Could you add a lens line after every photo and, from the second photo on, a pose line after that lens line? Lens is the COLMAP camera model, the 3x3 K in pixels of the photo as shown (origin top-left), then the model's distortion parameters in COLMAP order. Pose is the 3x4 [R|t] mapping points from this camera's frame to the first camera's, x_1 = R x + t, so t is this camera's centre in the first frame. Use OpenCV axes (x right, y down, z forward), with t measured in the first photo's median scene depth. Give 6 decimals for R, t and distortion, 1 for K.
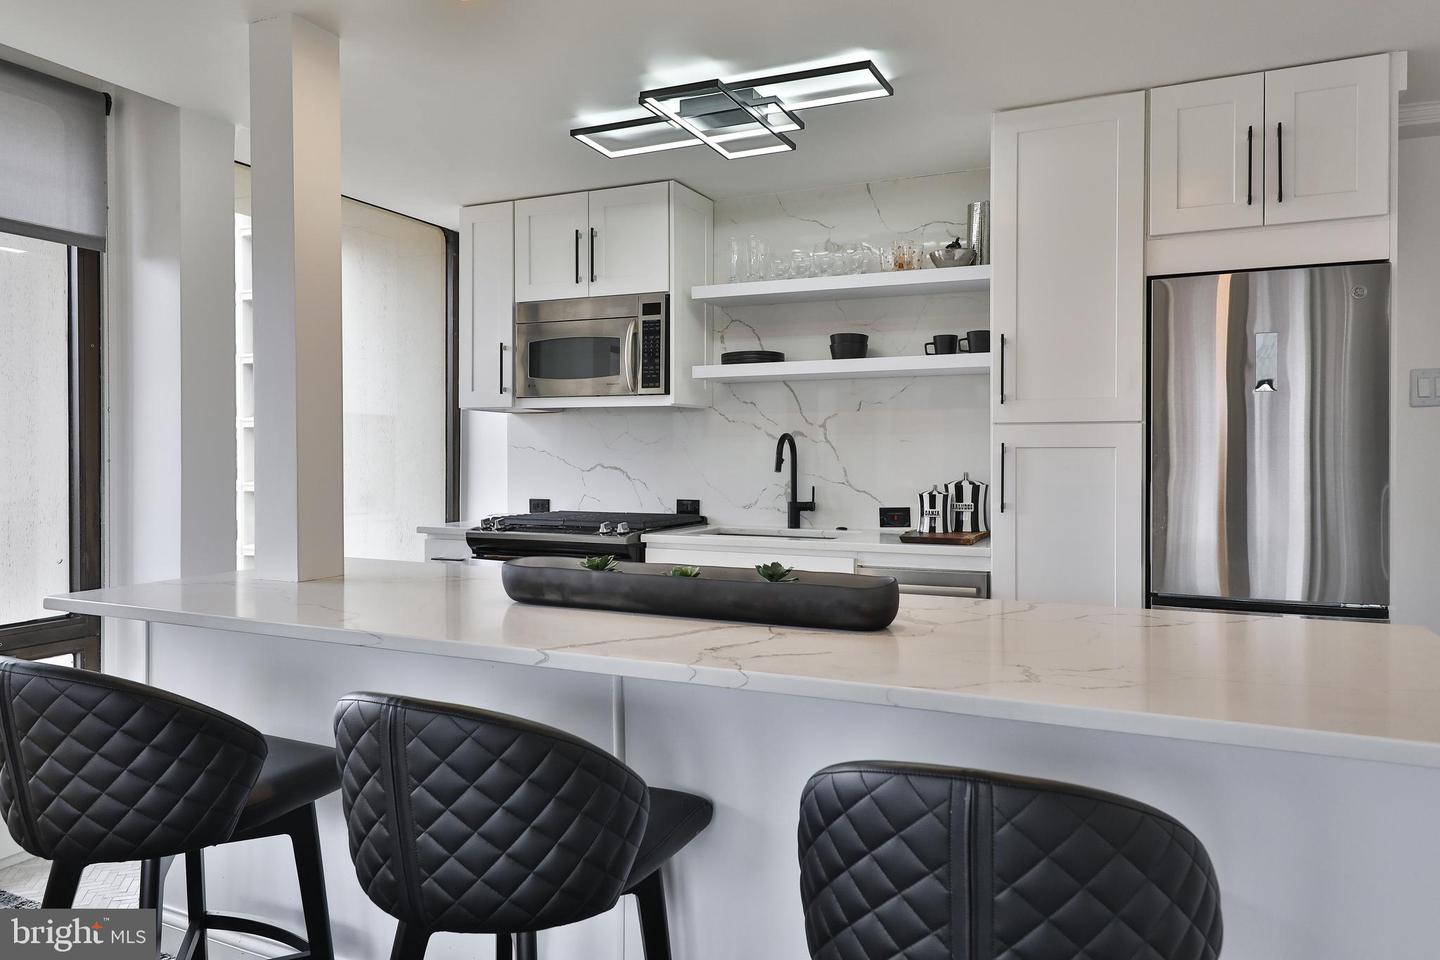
lens RADIAL K [[922.5, 0, 757.6], [0, 922.5, 464.2], [0, 0, 1]] dist [0.000806, -0.000729]
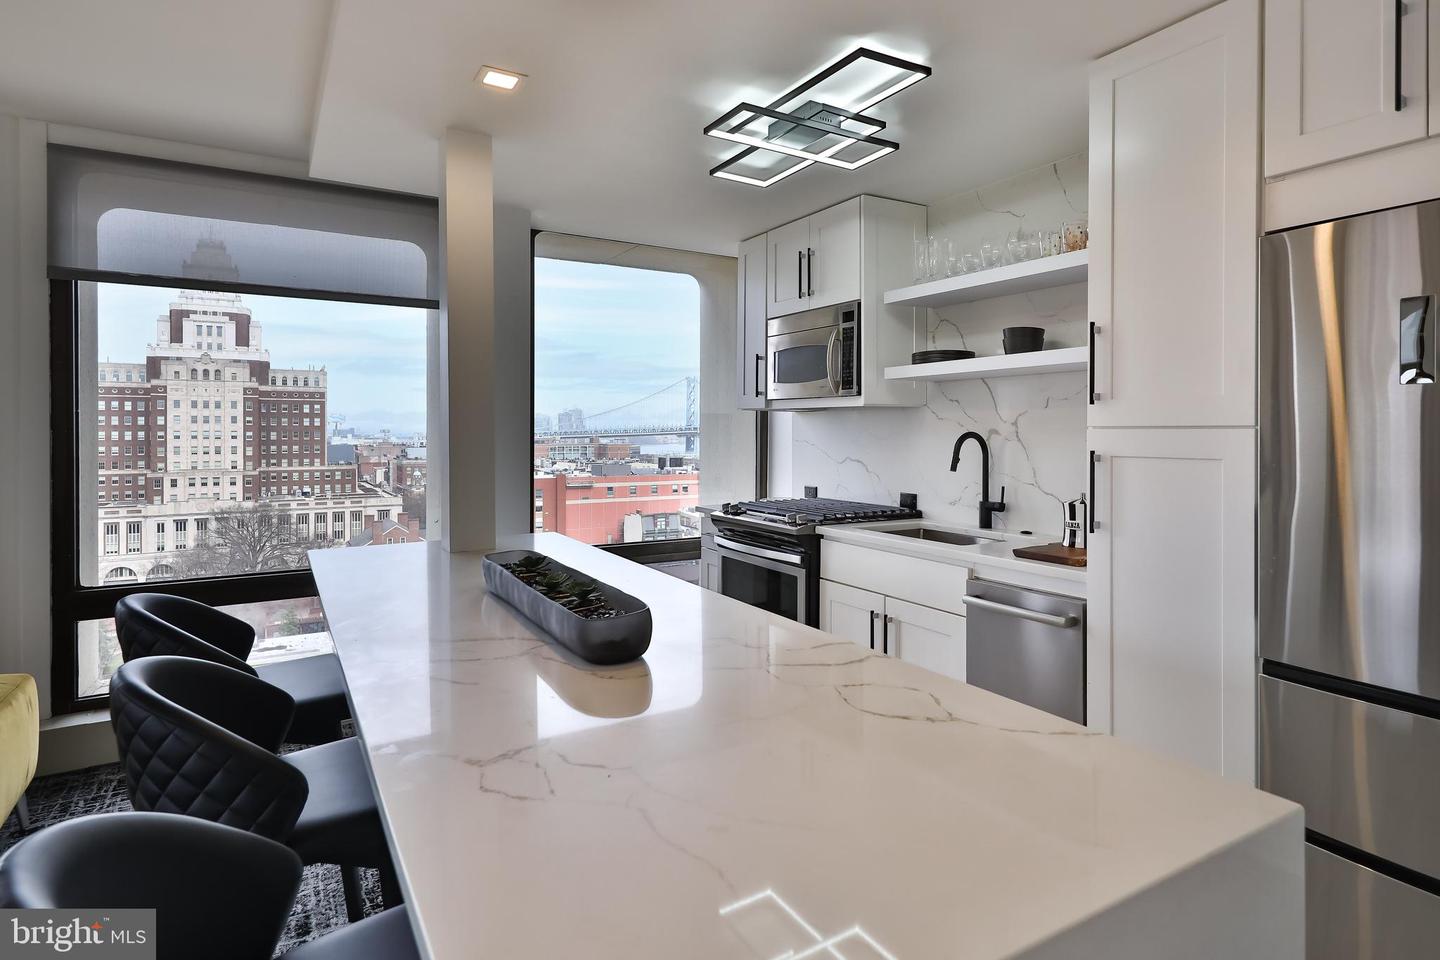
lens RADIAL K [[789.3, 0, 795.7], [0, 789.3, 444.7], [0, 0, 1]] dist [-0.022241, -0.000436]
pose [[0.835693, 0.010150, -0.549103, 0.339513], [-0.008221, 0.999948, 0.005973, -0.023691], [0.549136, -0.000478, 0.835733, 0.195475]]
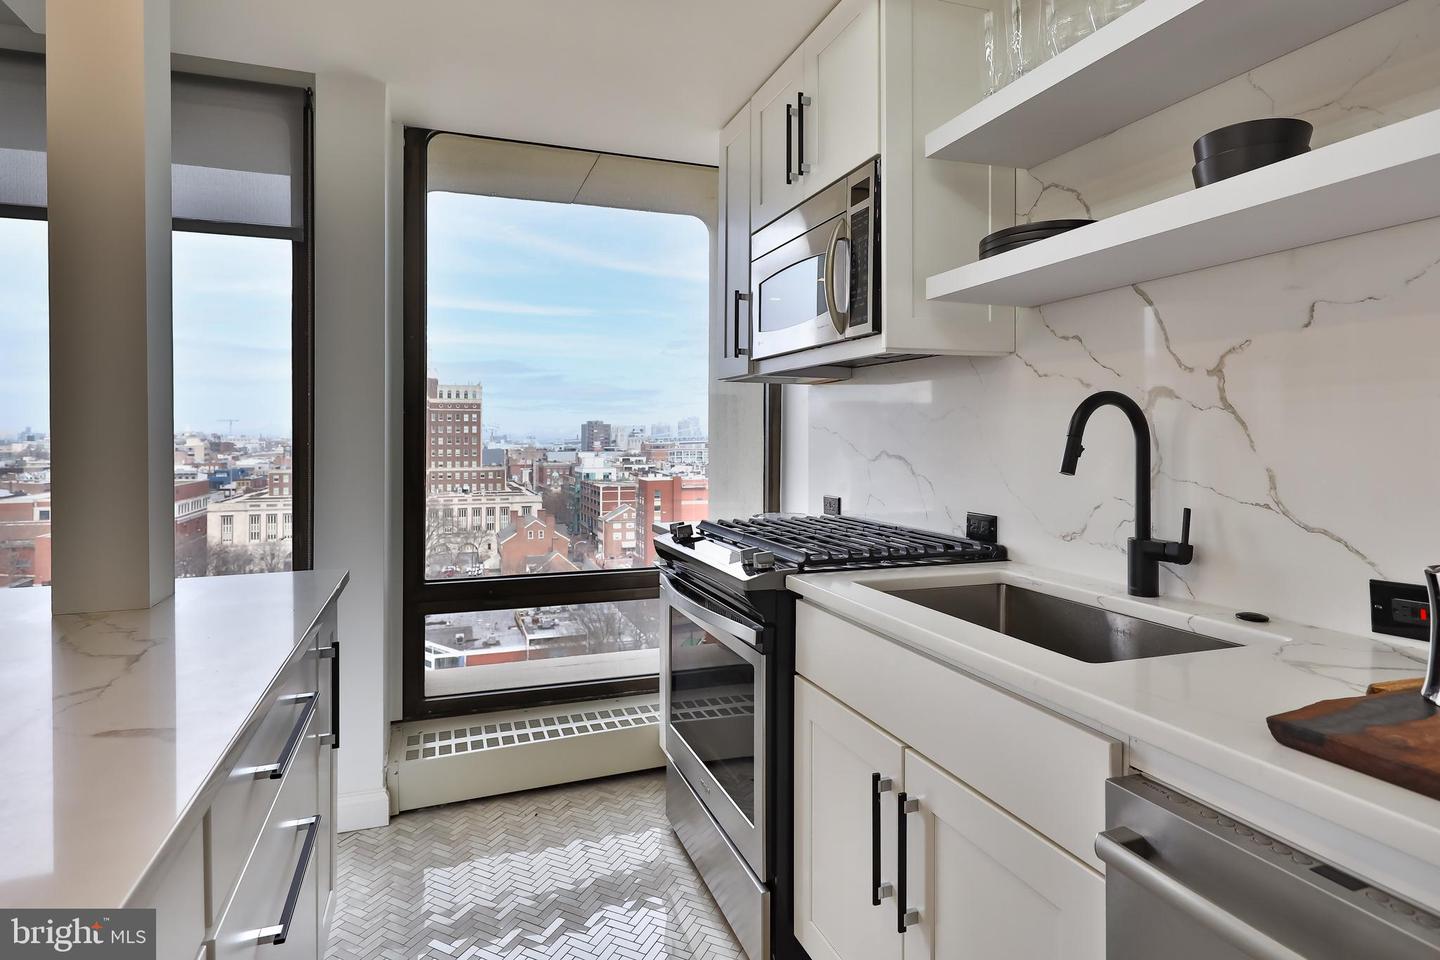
lens RADIAL K [[756.4, 0, 697.0], [0, 756.4, 441.3], [0, 0, 1]] dist [-0.001559, -0.000631]
pose [[0.662675, 0.003494, -0.748899, 0.179973], [-0.008524, 0.999960, -0.002878, -0.005622], [0.748859, 0.008291, 0.662678, 0.597482]]
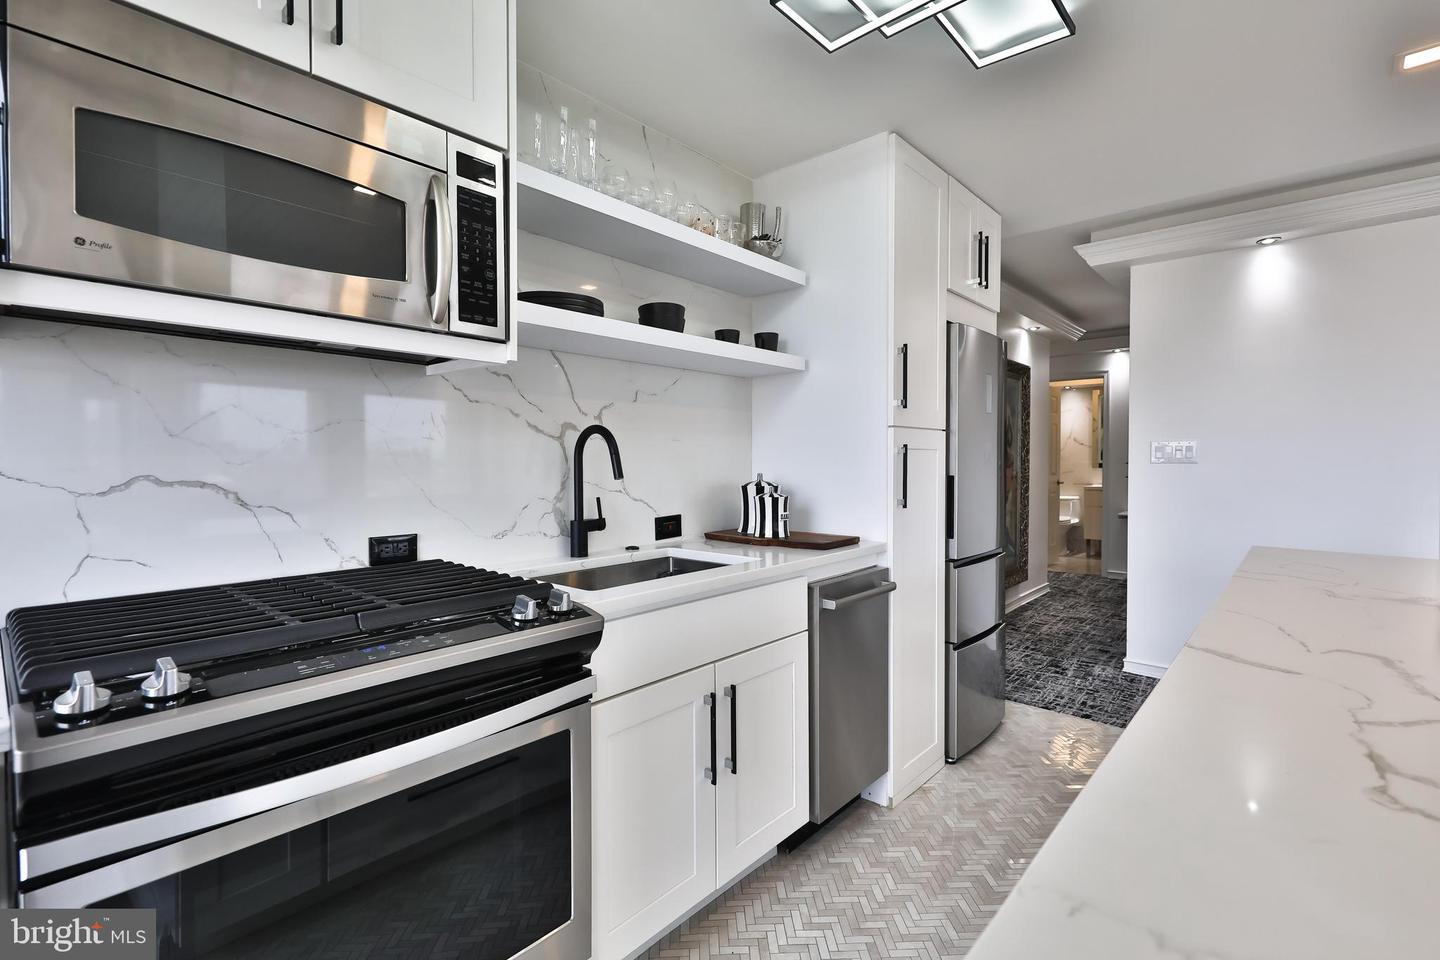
lens RADIAL K [[653.8, 0, 718.6], [0, 653.8, 473.6], [0, 0, 1]] dist [-0.001146, -0.000167]
pose [[0.324446, -0.020265, 0.945687, -0.418397], [0.014496, 0.999760, 0.016451, -0.002888], [-0.945793, 0.008371, 0.324662, 0.751688]]
